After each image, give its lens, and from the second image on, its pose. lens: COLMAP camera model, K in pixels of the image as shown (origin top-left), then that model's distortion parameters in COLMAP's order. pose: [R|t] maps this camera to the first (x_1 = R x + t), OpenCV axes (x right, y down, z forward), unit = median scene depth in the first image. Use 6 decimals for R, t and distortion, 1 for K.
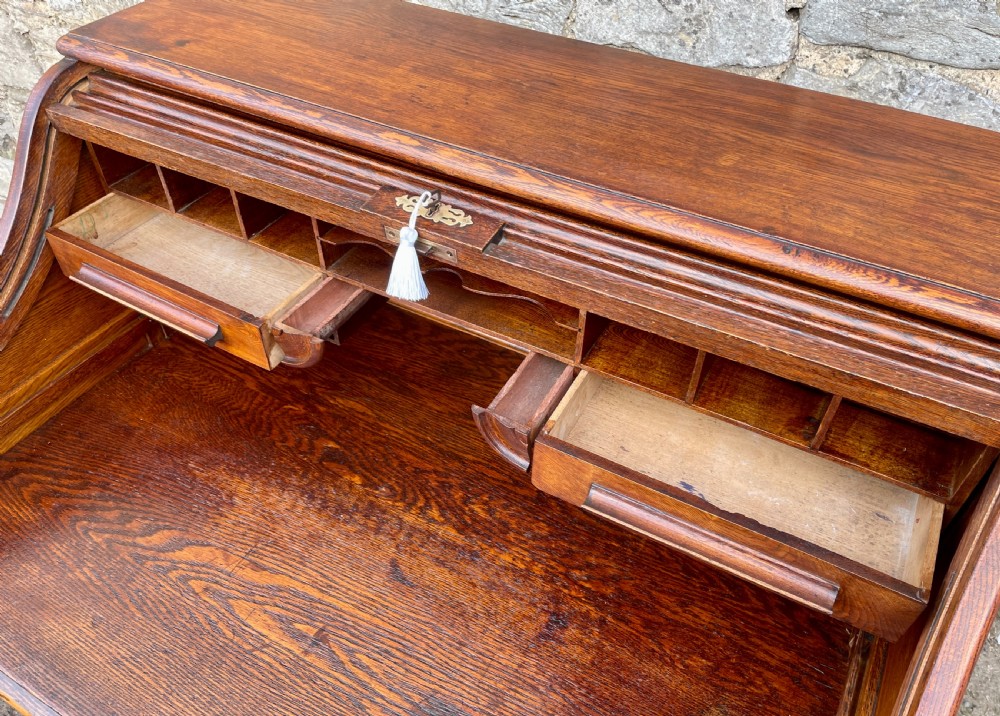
lens RADIAL K [[758.9, 0, 500.7], [0, 758.9, 383.4], [0, 0, 1]] dist [0.087604, -0.123616]
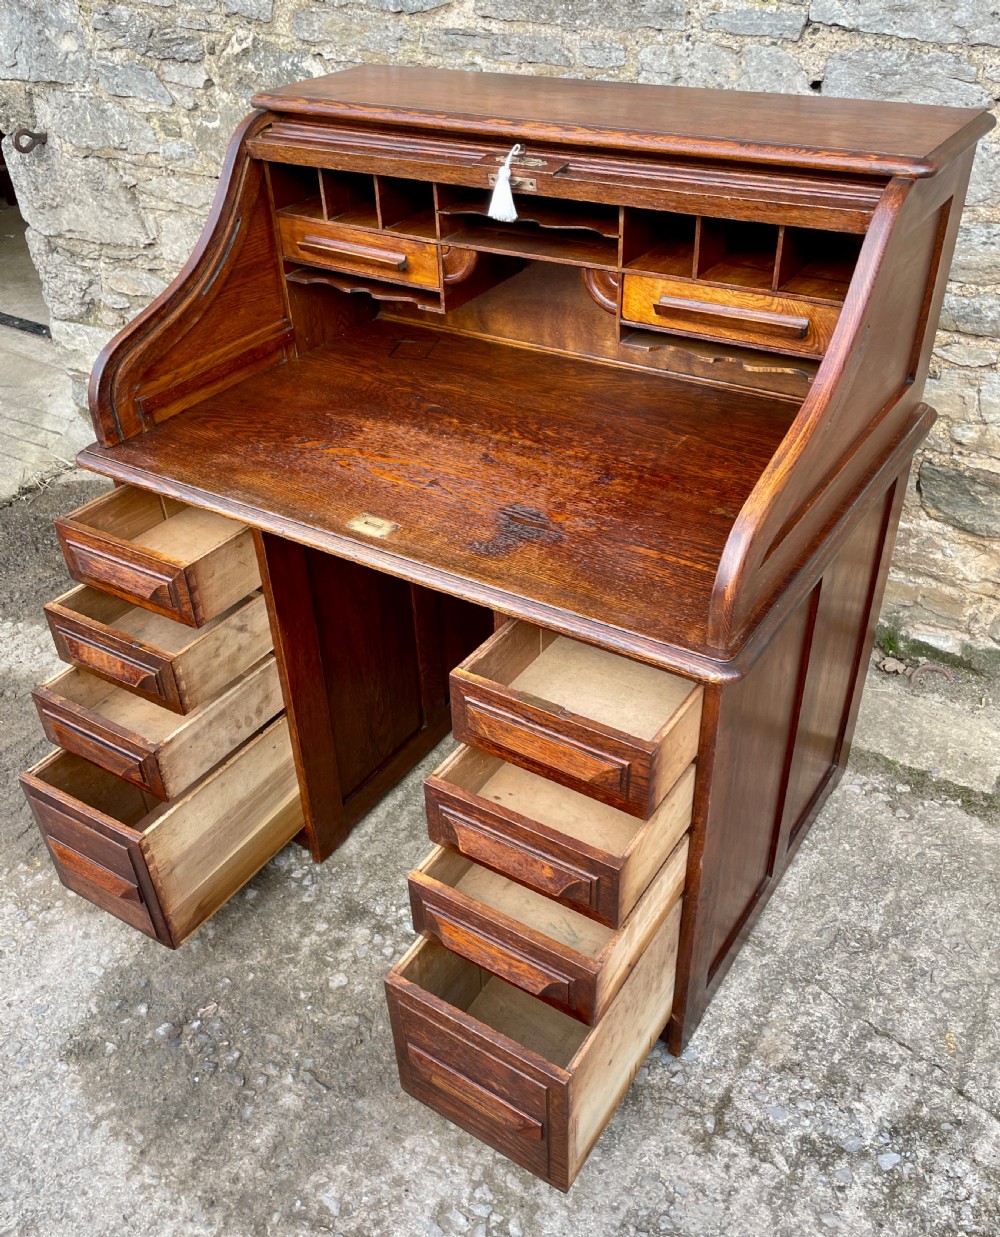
lens RADIAL K [[1076.2, 0, 493.2], [0, 1076.2, 646.1], [0, 0, 1]] dist [0.095454, -0.133766]
pose [[0.995846, 0.004772, -0.090925, 0.043958], [-0.017391, 0.990210, -0.138499, 0.786243], [0.089374, 0.139505, 0.986180, -0.763317]]
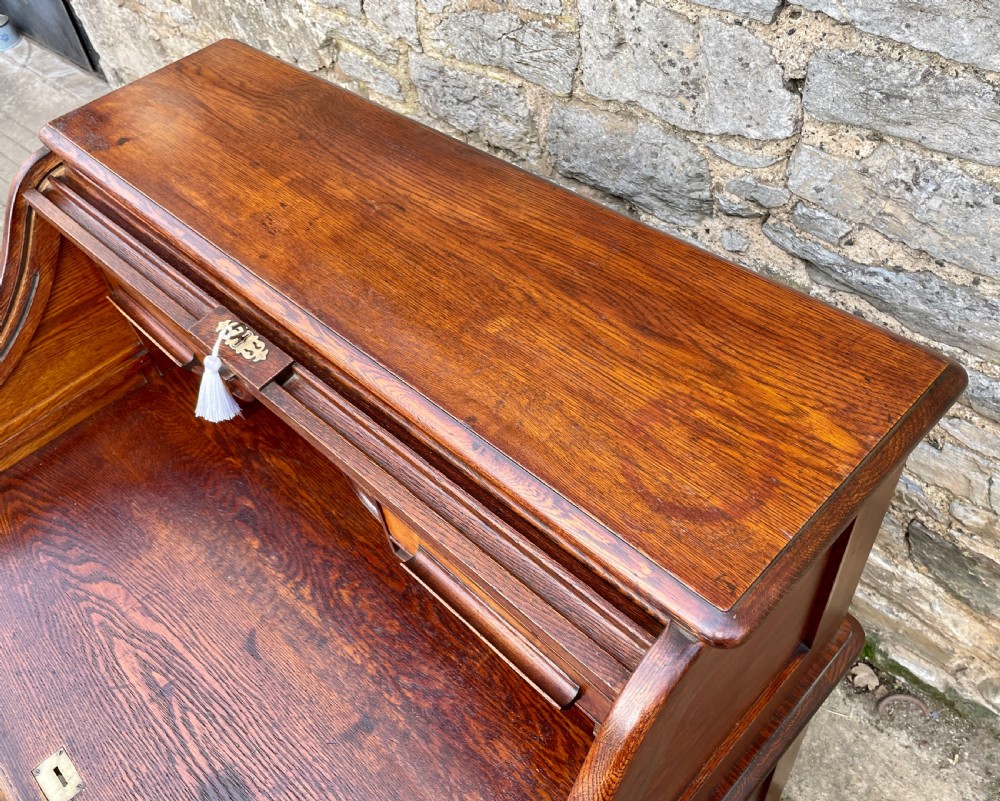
lens RADIAL K [[831.3, 0, 480.6], [0, 831.3, 402.3], [0, 0, 1]] dist [0.084422, -0.116060]
pose [[0.946076, 0.124964, -0.298873, 0.459314], [-0.104126, 0.990949, 0.084725, -0.213351], [0.306755, -0.049036, 0.950524, -0.015528]]
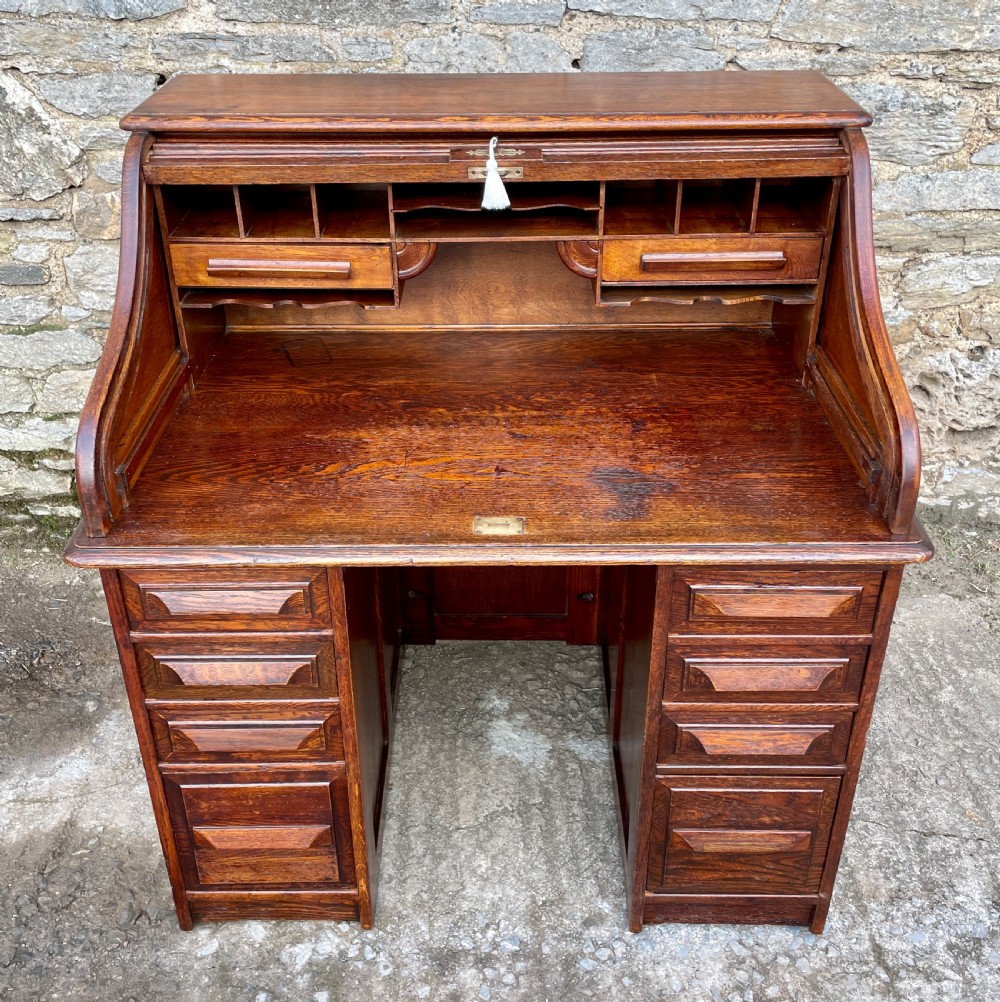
lens RADIAL K [[1090.7, 0, 500.2], [0, 1090.7, 485.0], [0, 0, 1]] dist [0.096243, -0.134839]
pose [[0.875417, -0.267295, 0.402738, -0.897576], [0.352608, 0.923040, -0.153835, 0.574856], [-0.330624, 0.276679, 0.902295, -0.641628]]
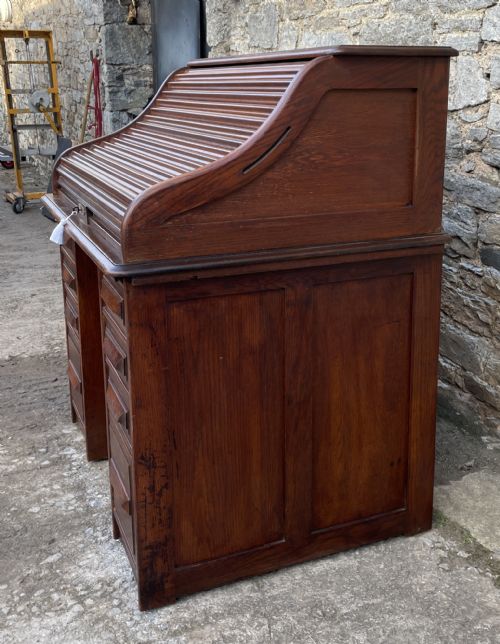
lens RADIAL K [[748.8, 0, 302.0], [0, 748.8, 270.7], [0, 0, 1]] dist [0.059901, -0.058243]
pose [[0.807169, 0.126749, -0.576553, 1.447070], [-0.407360, 0.826462, -0.388611, 1.088256], [0.427243, 0.548539, 0.718727, -0.405423]]
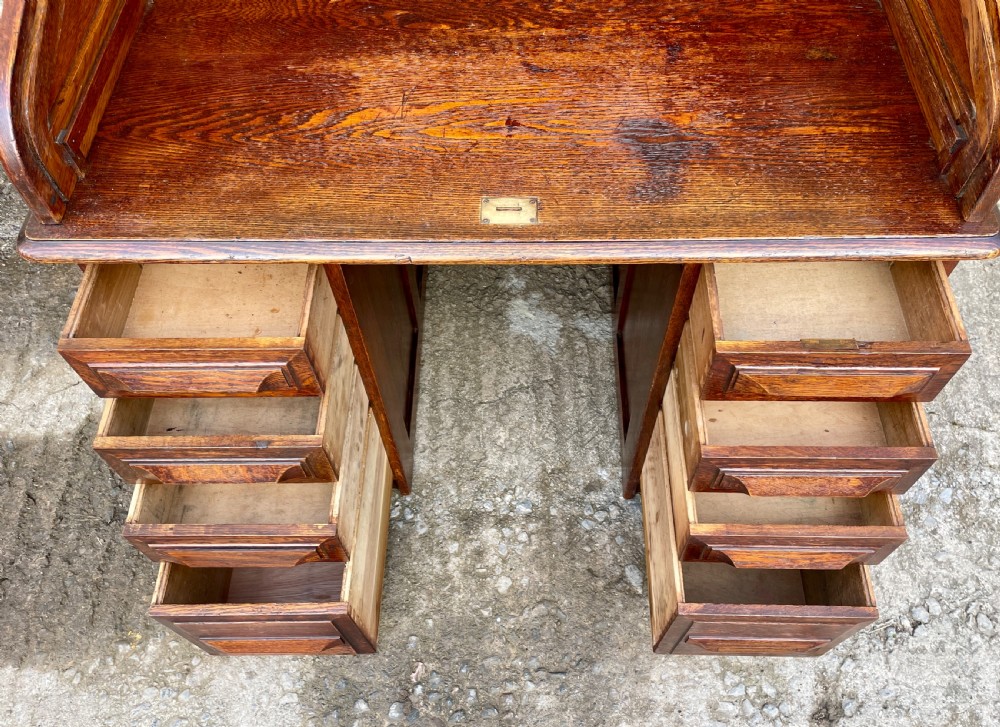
lens RADIAL K [[786.2, 0, 516.2], [0, 786.2, 384.1], [0, 0, 1]] dist [0.102881, -0.144703]
pose [[0.879239, -0.421098, 0.222744, -0.587769], [0.352820, 0.889791, 0.289464, 0.297273], [-0.320088, -0.175920, 0.930911, -0.172334]]
